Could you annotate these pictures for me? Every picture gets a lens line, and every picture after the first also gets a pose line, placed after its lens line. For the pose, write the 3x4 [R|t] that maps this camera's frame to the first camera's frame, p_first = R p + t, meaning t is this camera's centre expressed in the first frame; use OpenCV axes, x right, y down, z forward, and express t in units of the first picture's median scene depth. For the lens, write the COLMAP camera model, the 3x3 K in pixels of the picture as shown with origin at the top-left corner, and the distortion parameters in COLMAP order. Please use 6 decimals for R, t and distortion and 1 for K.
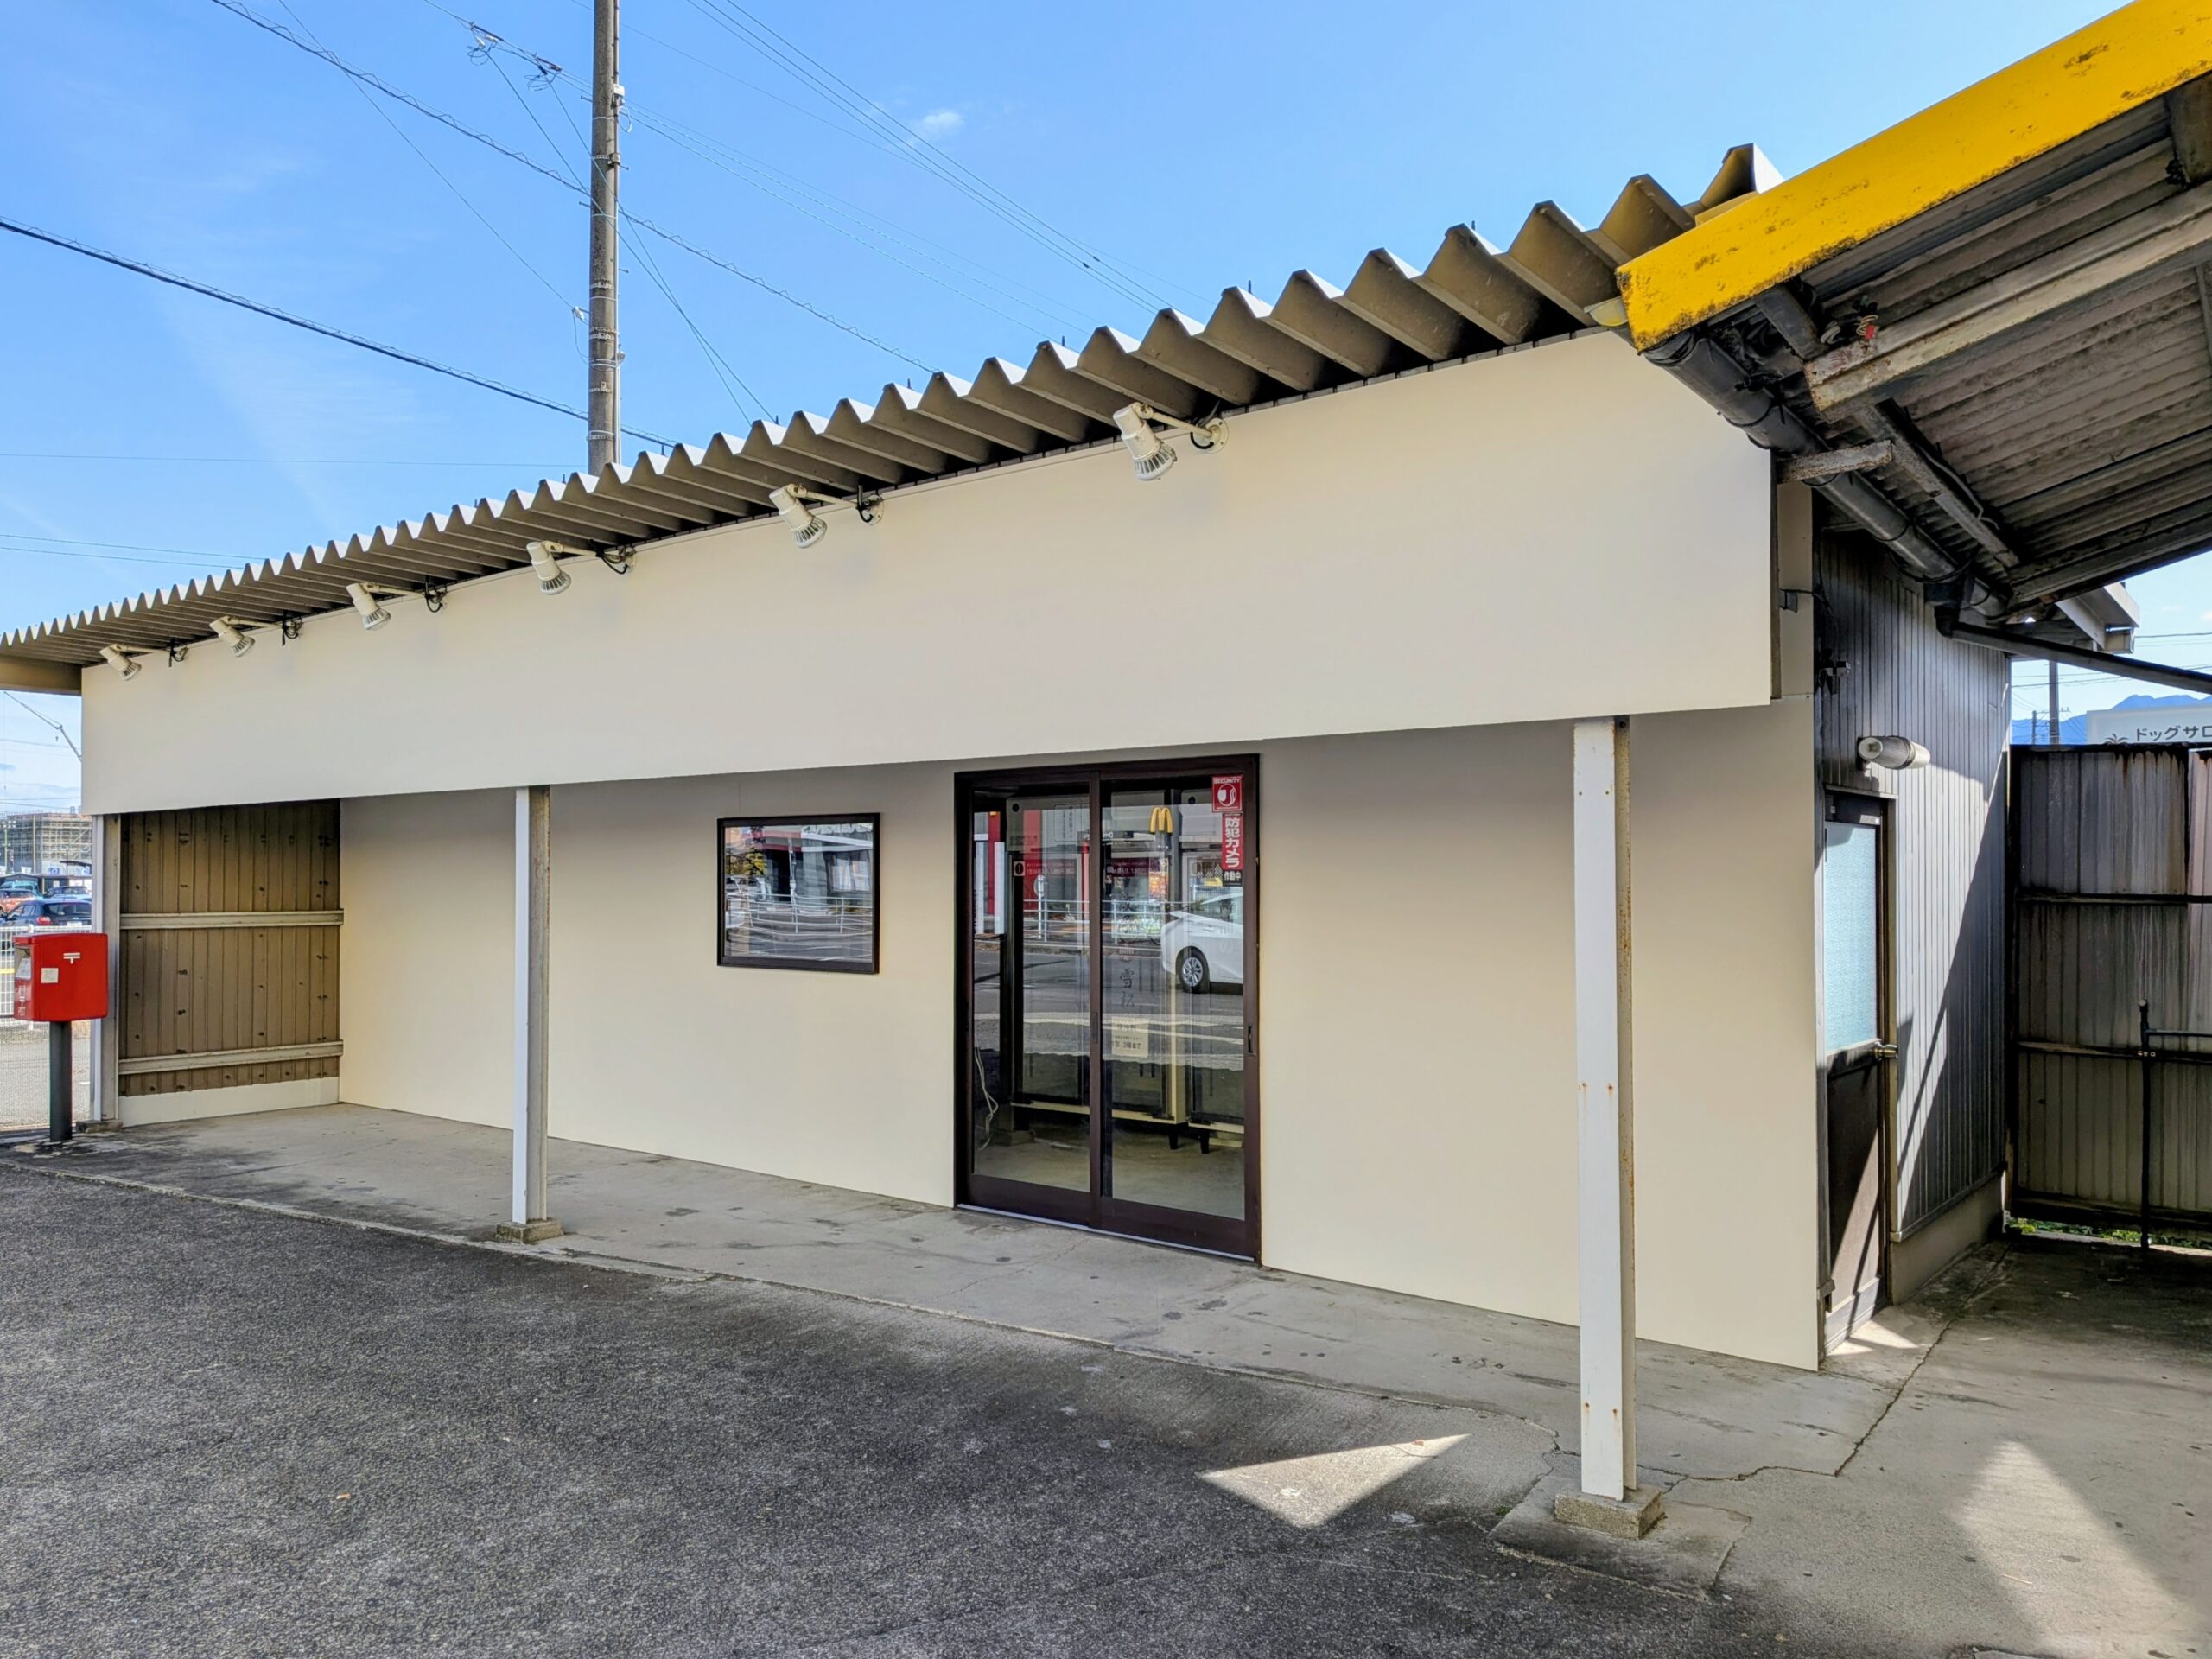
lens RADIAL K [[1603.1, 0, 1104.6], [0, 1603.1, 840.7], [0, 0, 1]] dist [0.099457, -0.169592]
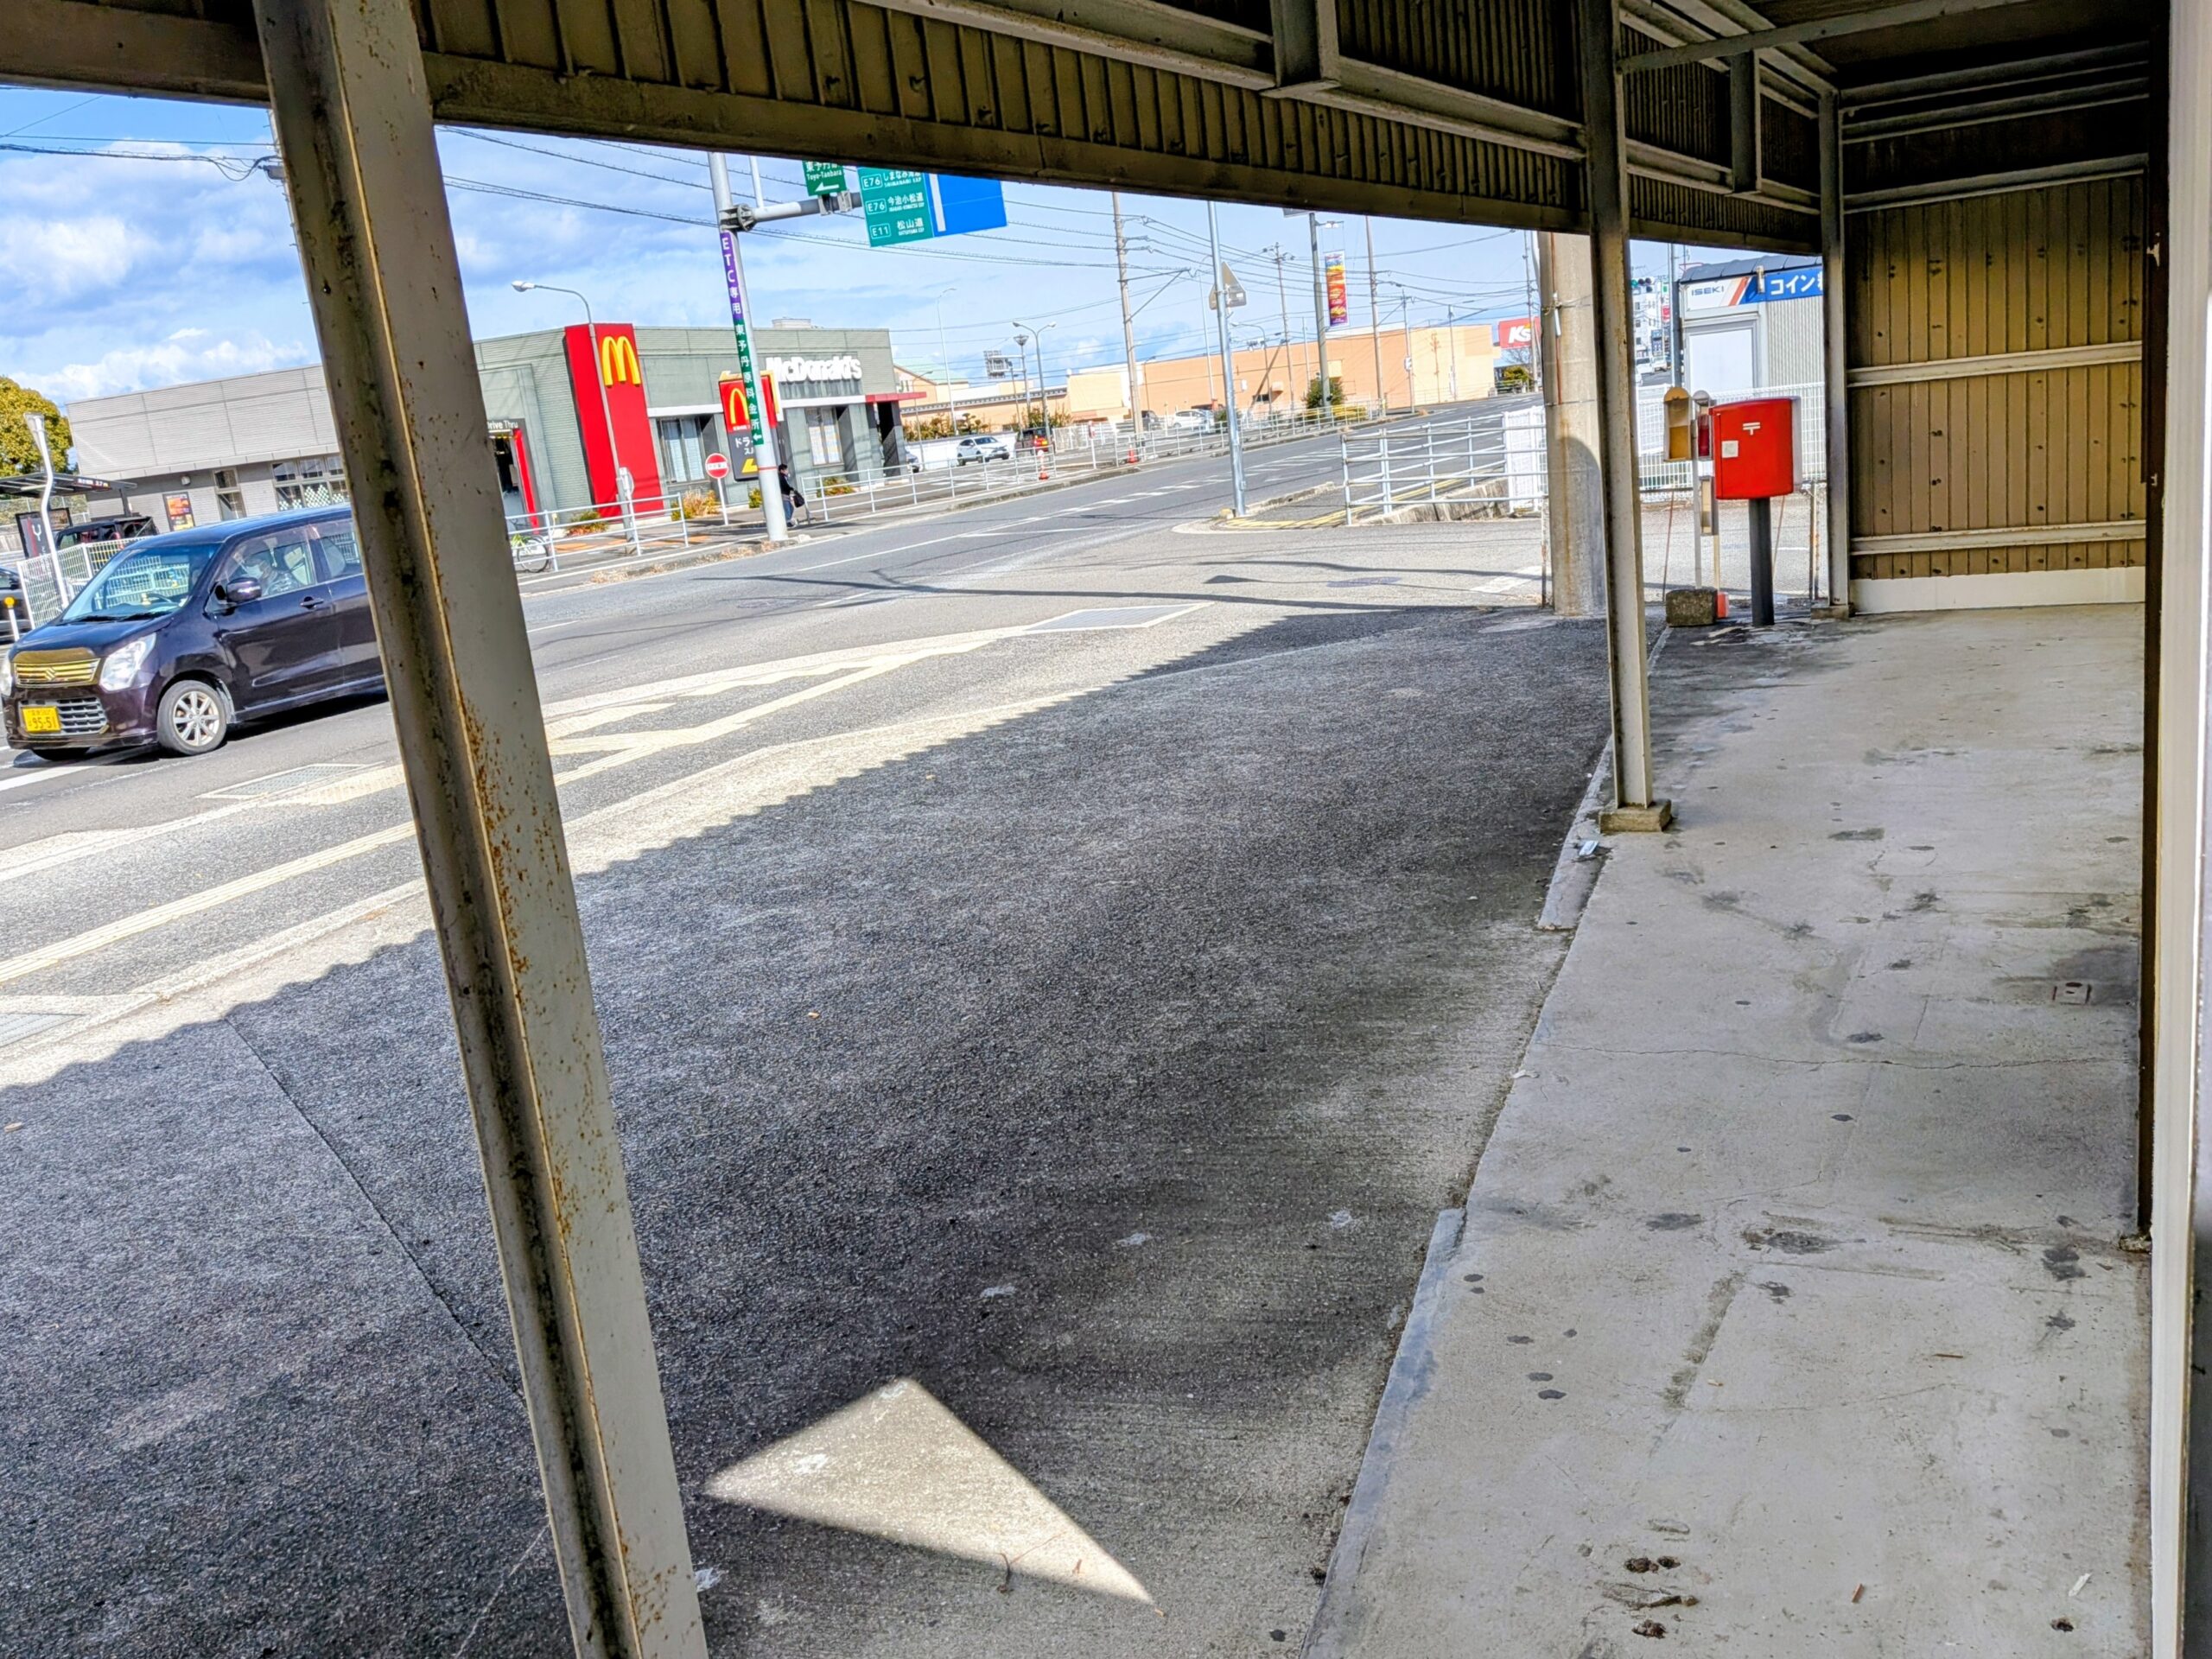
lens RADIAL K [[1813.4, 0, 1106.0], [0, 1813.4, 829.5], [0, 0, 1]] dist [0.040708, -0.011711]
pose [[0.190638, 0.204228, -0.960181, 0.515644], [0.125901, 0.964955, 0.230240, 0.012218], [0.973553, -0.164780, 0.158245, 0.704272]]
